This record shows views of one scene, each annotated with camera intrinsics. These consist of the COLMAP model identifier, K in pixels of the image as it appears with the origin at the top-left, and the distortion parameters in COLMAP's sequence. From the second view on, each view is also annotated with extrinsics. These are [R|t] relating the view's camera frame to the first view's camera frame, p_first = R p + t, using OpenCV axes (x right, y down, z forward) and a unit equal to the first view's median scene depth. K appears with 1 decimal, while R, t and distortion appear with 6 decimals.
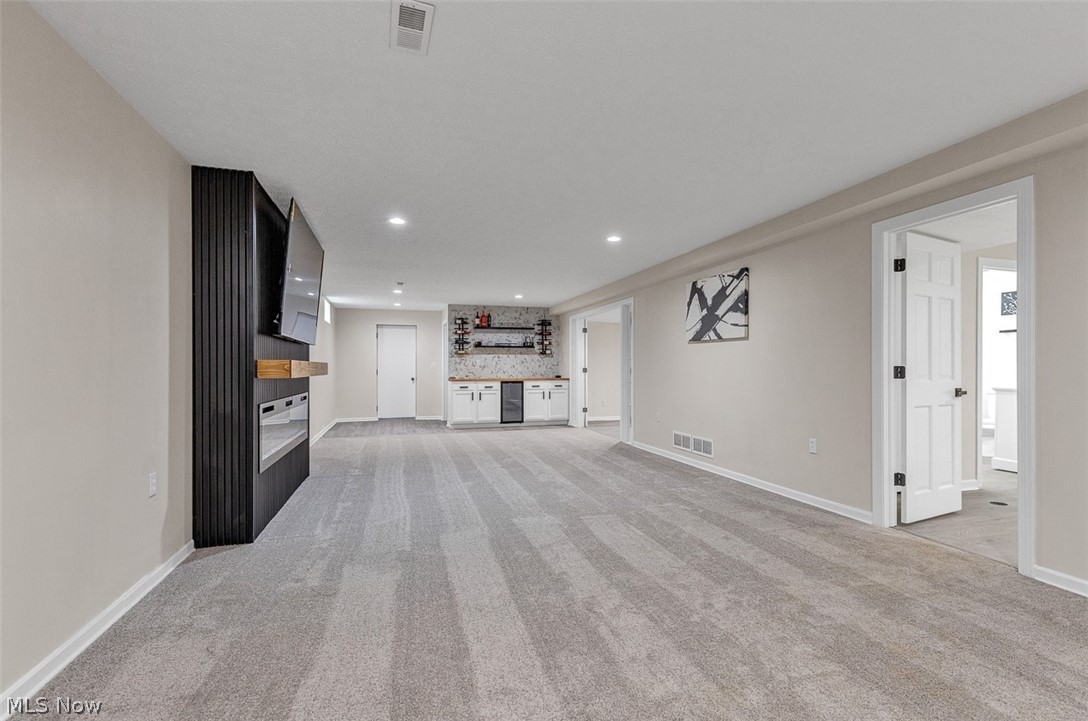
lens RADIAL K [[498.5, 0, 544.6], [0, 498.5, 367.9], [0, 0, 1]] dist [0.008928, -0.000057]
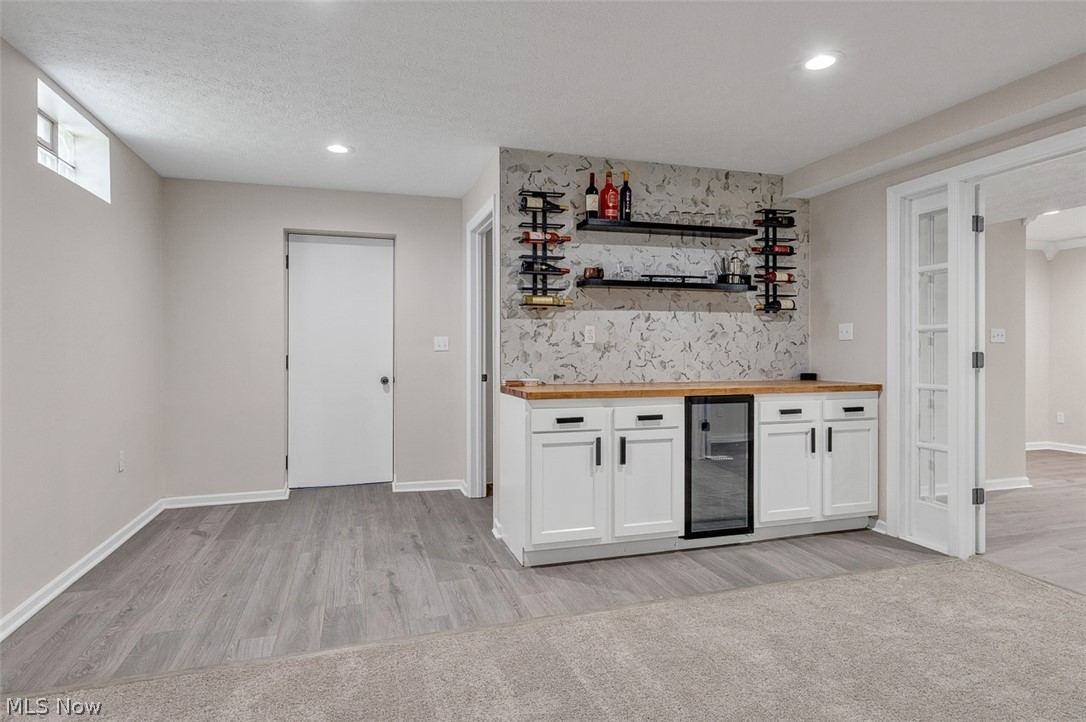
lens RADIAL K [[605.6, 0, 542.7], [0, 605.6, 348.5], [0, 0, 1]] dist [0.000151, 0.000094]
pose [[0.999984, 0.002441, 0.005135, -0.166167], [-0.002439, 0.999997, -0.000452, -0.001354], [-0.005136, 0.000439, 0.999987, 0.612385]]
